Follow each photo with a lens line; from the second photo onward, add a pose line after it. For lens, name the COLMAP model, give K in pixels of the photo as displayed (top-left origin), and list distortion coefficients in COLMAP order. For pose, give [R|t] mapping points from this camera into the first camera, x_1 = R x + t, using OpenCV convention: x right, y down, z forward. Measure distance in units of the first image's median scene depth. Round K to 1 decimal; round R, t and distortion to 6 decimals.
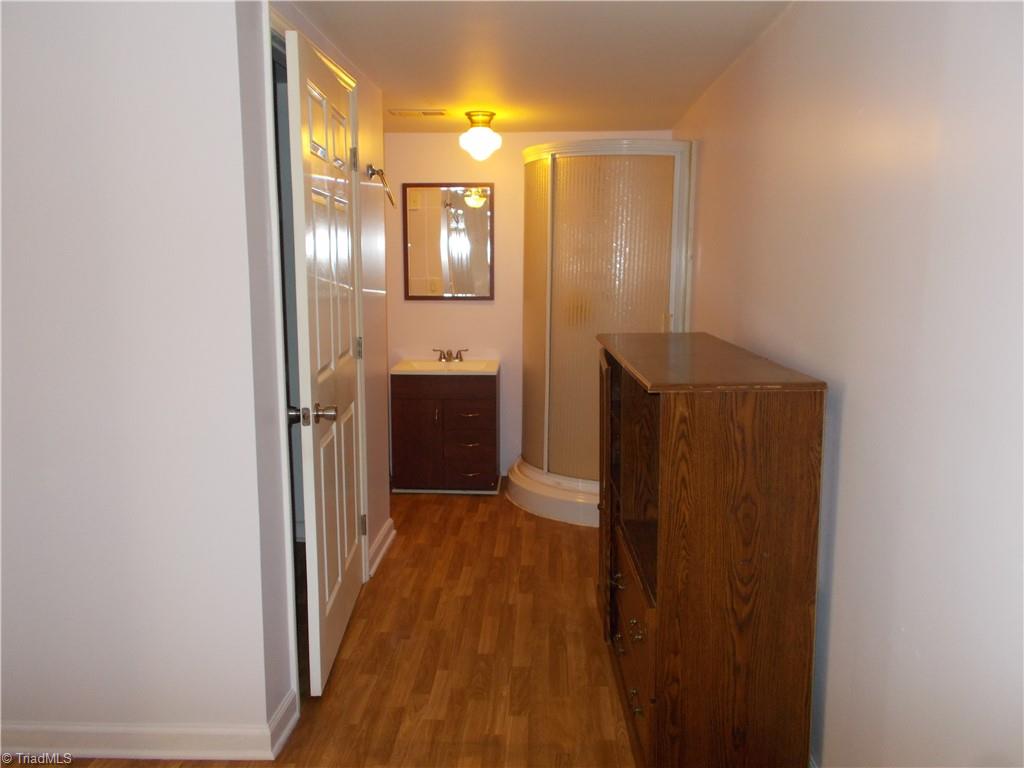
lens RADIAL K [[809.2, 0, 510.6], [0, 809.2, 378.0], [0, 0, 1]] dist [0.045194, -0.036167]
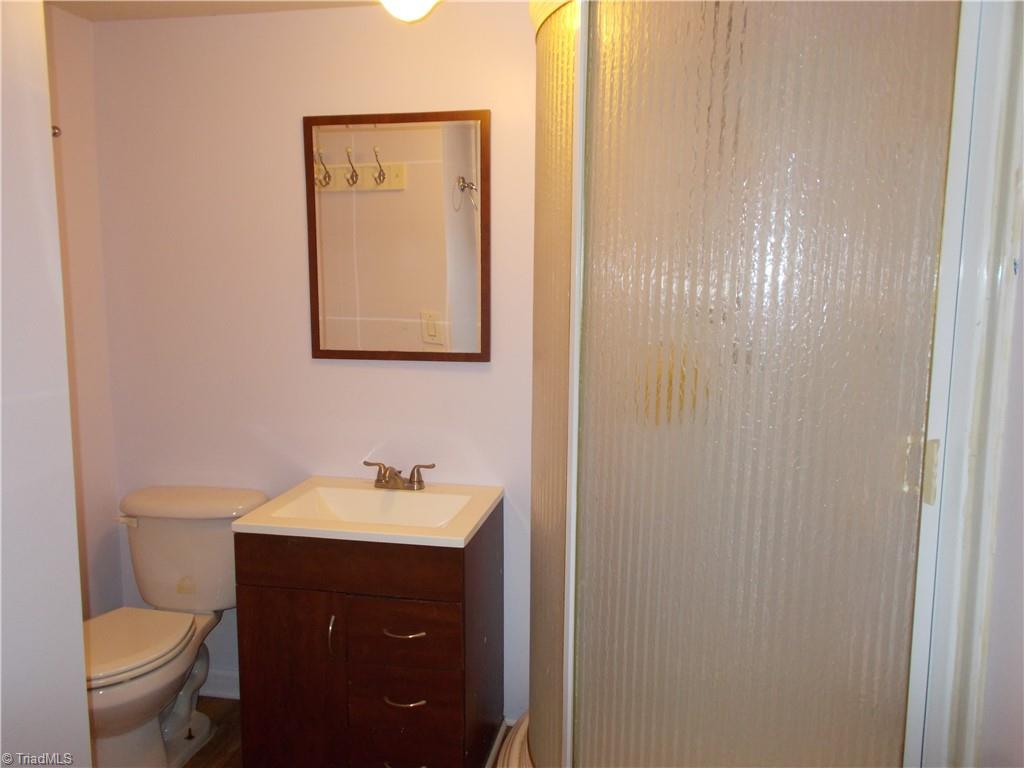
lens RADIAL K [[809.2, 0, 510.6], [0, 809.2, 378.0], [0, 0, 1]] dist [0.045194, -0.036167]
pose [[0.988283, 0.014052, -0.151983, 0.062931], [-0.015219, 0.999863, -0.006520, -0.083789], [0.151870, 0.008757, 0.988362, 0.538826]]
